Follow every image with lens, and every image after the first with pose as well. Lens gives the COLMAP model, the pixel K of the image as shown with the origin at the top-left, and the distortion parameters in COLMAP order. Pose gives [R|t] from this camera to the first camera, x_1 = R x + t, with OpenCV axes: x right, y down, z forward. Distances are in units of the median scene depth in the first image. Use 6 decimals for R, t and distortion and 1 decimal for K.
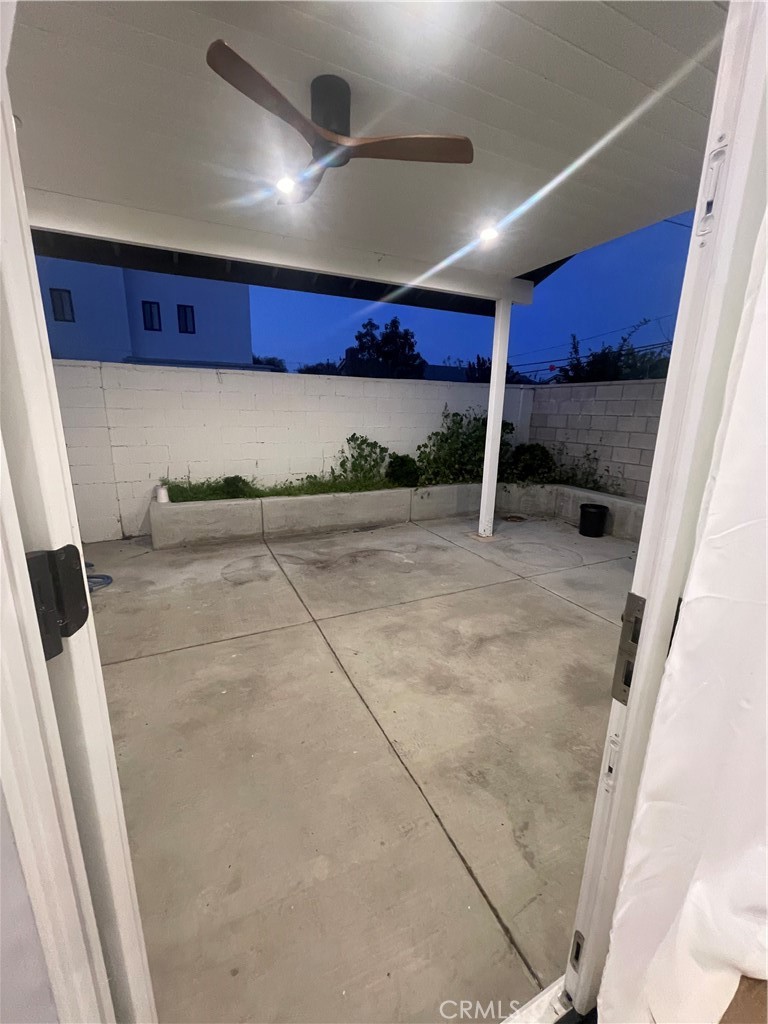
lens RADIAL K [[414.9, 0, 382.2], [0, 414.9, 512.1], [0, 0, 1]] dist [0.003032, 0.000002]
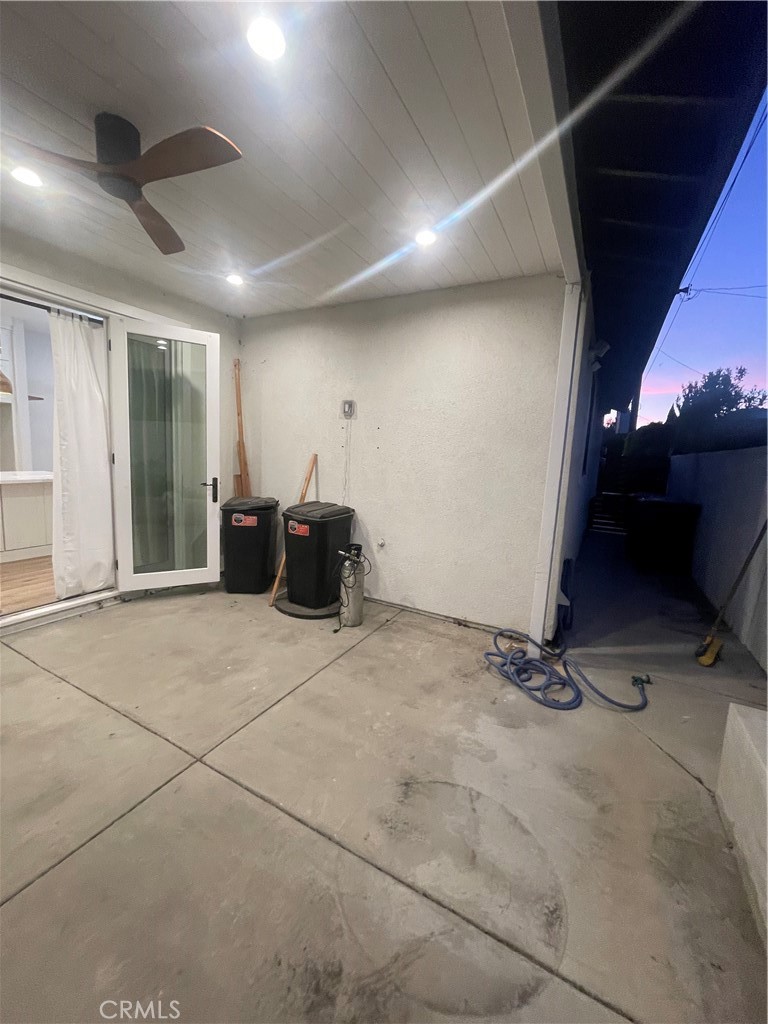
lens RADIAL K [[414.9, 0, 382.9], [0, 414.9, 508.5], [0, 0, 1]] dist [0.003032, 0.000002]
pose [[-0.805216, 0.025197, -0.592446, -0.013376], [-0.201073, 0.928303, 0.312767, -0.310163], [0.557850, 0.370970, -0.742418, 1.235536]]
